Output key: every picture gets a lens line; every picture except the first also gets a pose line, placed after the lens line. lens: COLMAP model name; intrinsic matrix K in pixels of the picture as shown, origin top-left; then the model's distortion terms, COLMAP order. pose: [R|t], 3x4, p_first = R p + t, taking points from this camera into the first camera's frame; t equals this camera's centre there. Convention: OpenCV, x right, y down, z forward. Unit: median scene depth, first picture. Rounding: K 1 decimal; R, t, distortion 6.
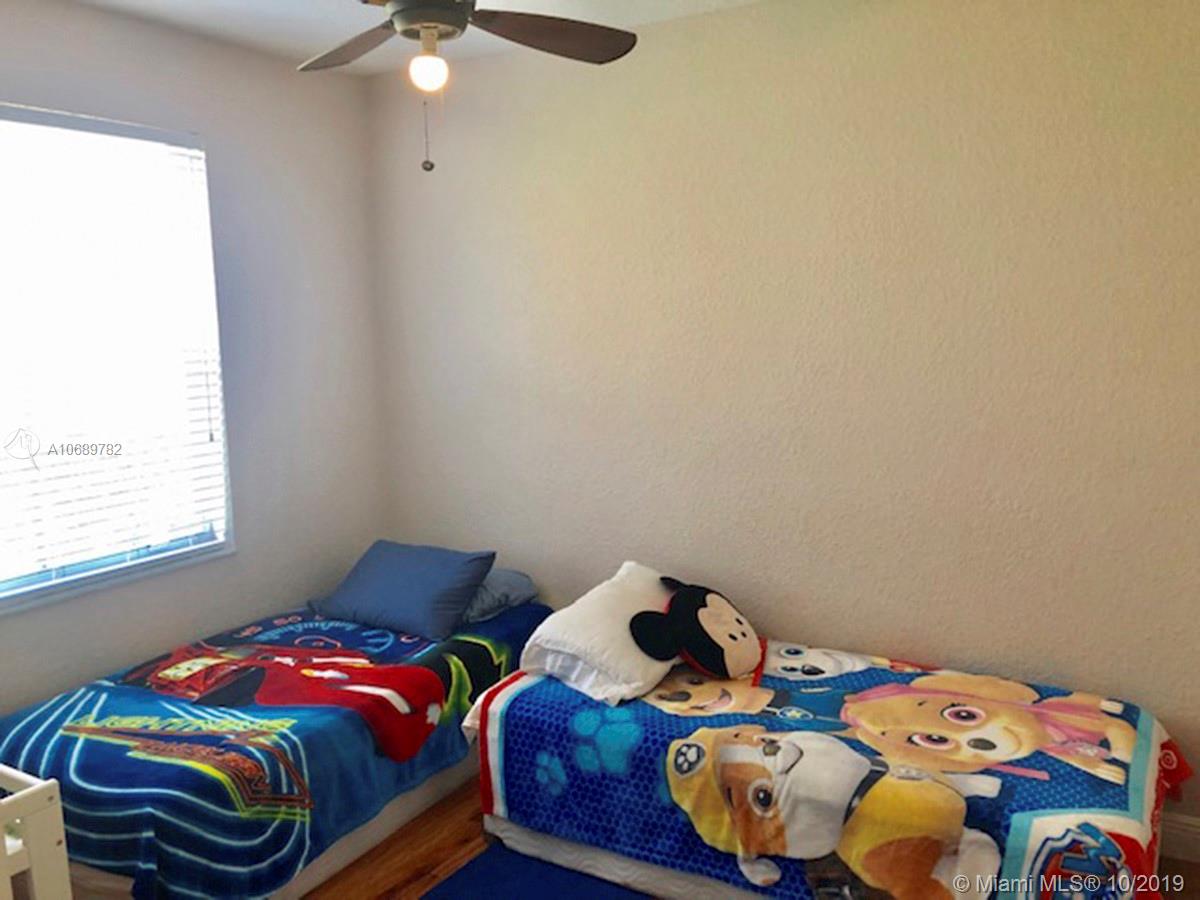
lens RADIAL K [[997.0, 0, 600.0], [0, 997.0, 450.0], [0, 0, 1]] dist [-0.003363, -0.005156]
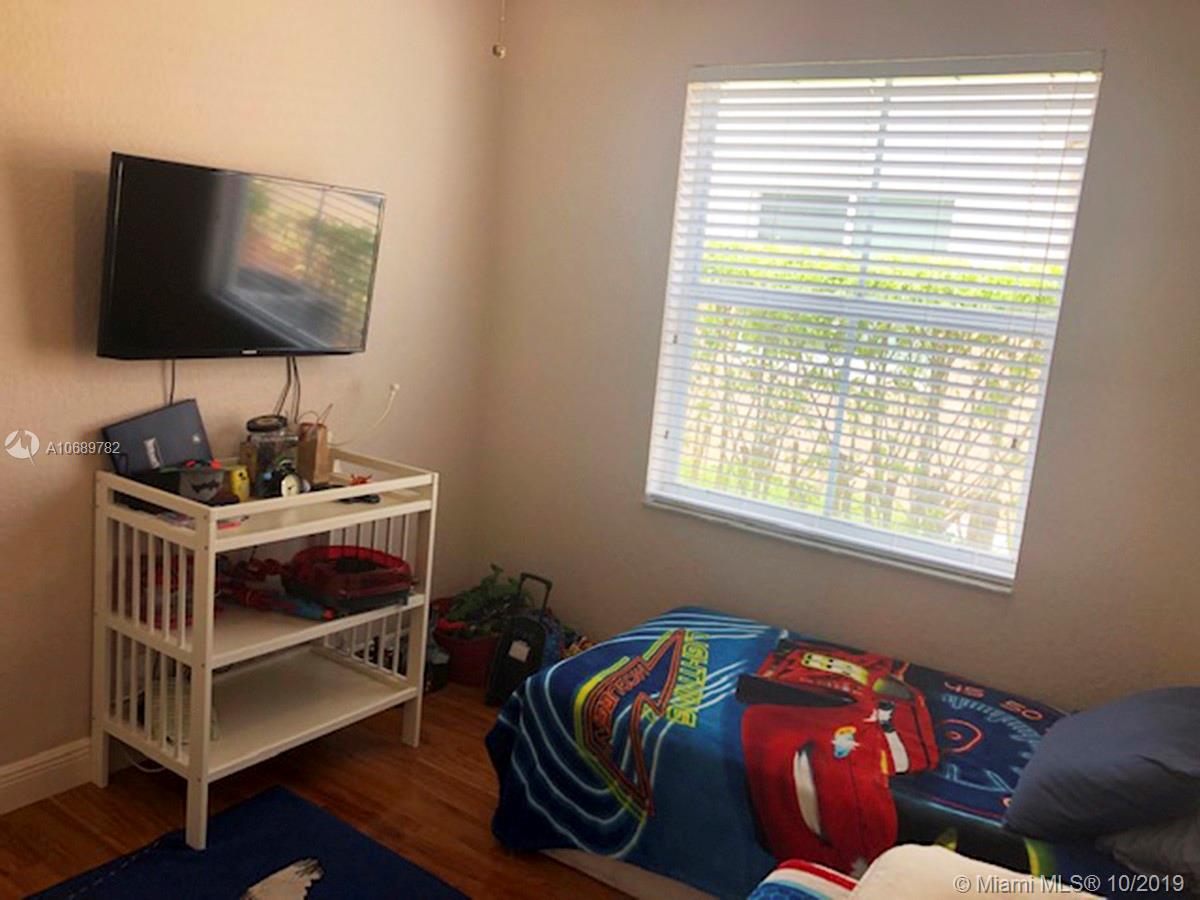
lens RADIAL K [[997.0, 0, 600.0], [0, 997.0, 450.0], [0, 0, 1]] dist [-0.003363, -0.005156]
pose [[-0.066095, 0.204792, -0.976571, 0.440937], [-0.232102, 0.948710, 0.214658, -0.110682], [0.970443, 0.240851, -0.015172, 0.761158]]
